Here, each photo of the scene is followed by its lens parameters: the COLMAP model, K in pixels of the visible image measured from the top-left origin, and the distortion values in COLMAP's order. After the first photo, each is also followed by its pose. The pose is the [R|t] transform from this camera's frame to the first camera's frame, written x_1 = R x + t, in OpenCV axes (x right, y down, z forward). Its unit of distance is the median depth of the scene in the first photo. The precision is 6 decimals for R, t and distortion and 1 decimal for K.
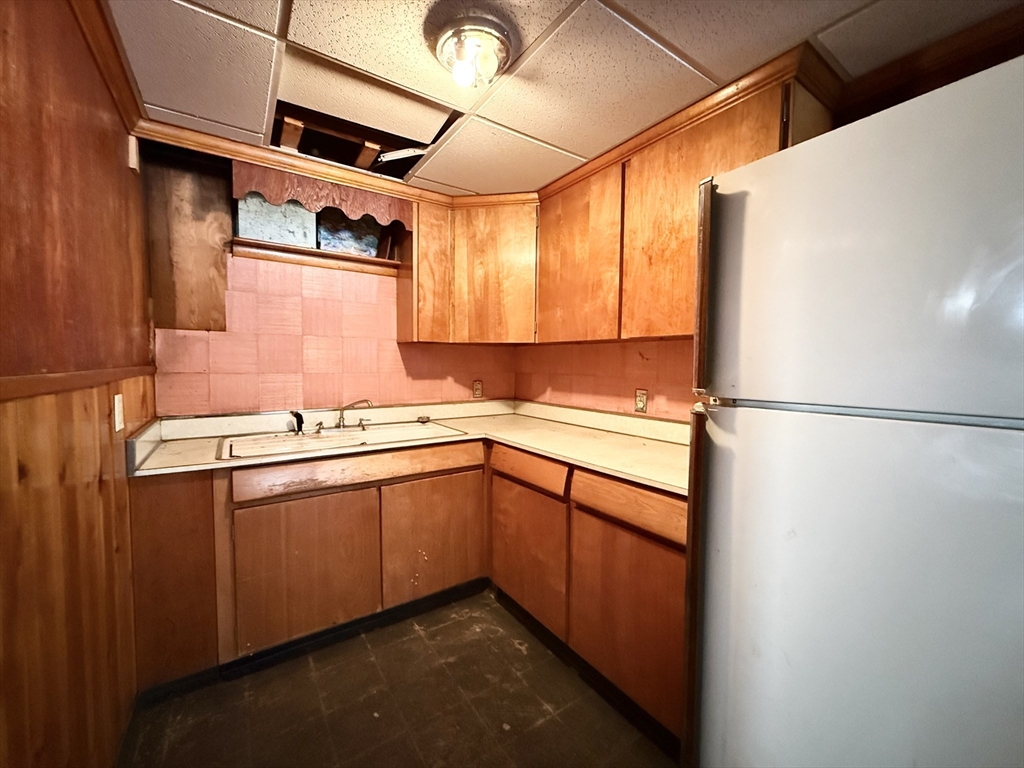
lens RADIAL K [[409.7, 0, 512.0], [0, 409.7, 384.0], [0, 0, 1]] dist [0.000008, -0.000014]
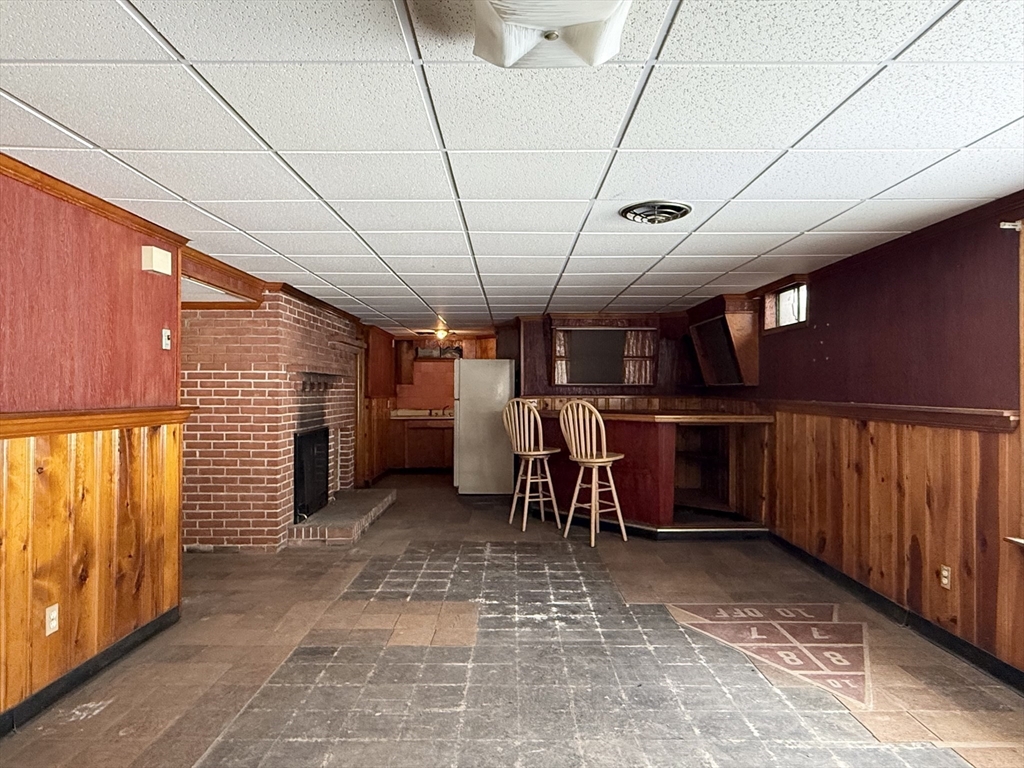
lens RADIAL K [[648.4, 0, 512.0], [0, 648.4, 384.0], [0, 0, 1]] dist [0.007465, 0.001803]
pose [[0.826409, -0.012744, -0.562926, 3.172034], [-0.022028, 0.998247, -0.054938, 0.152444], [0.562639, 0.057801, 0.824680, -3.137543]]
